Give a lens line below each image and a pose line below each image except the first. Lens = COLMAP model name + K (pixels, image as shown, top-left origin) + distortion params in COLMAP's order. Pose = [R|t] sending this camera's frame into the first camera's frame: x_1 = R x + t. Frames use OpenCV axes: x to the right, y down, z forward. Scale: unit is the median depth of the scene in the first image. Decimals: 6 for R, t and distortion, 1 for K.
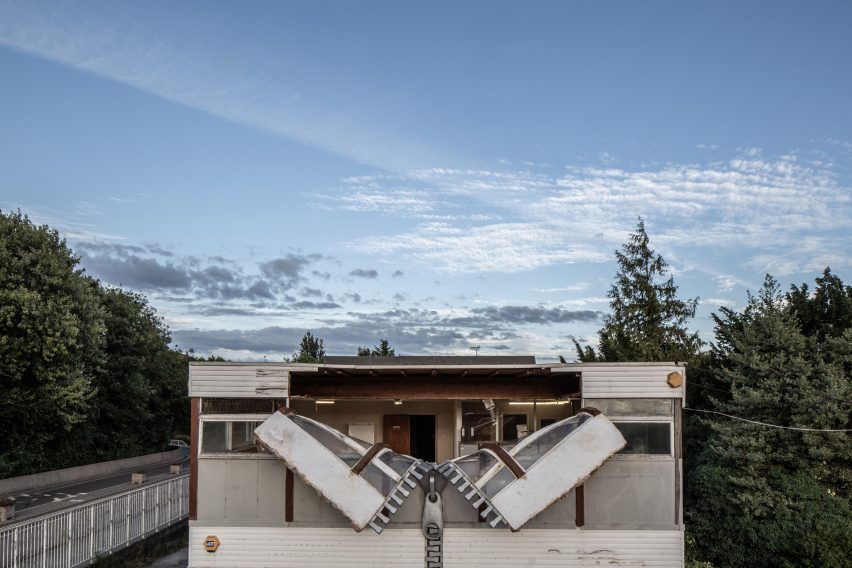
lens RADIAL K [[579.9, 0, 417.5], [0, 579.9, 387.5], [0, 0, 1]] dist [-0.003848, -0.001446]
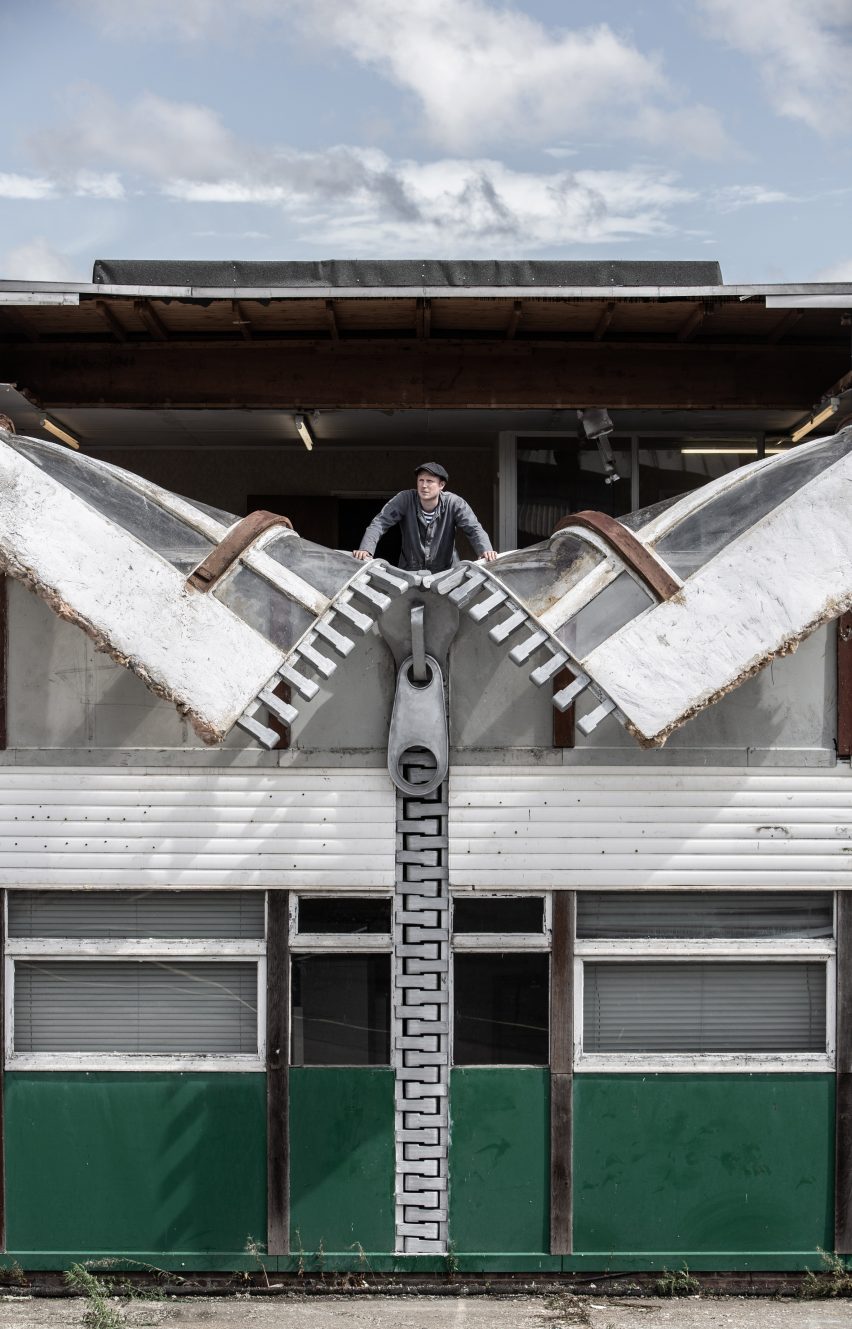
lens RADIAL K [[3310.7, 0, 426.0], [0, 3310.7, 664.5], [0, 0, 1]] dist [-0.168352, 0.291872]
pose [[0.999626, -0.000222, 0.027349, -0.022599], [-0.000368, 0.999767, 0.021570, 0.139715], [-0.027348, -0.021572, 0.999393, -0.929362]]
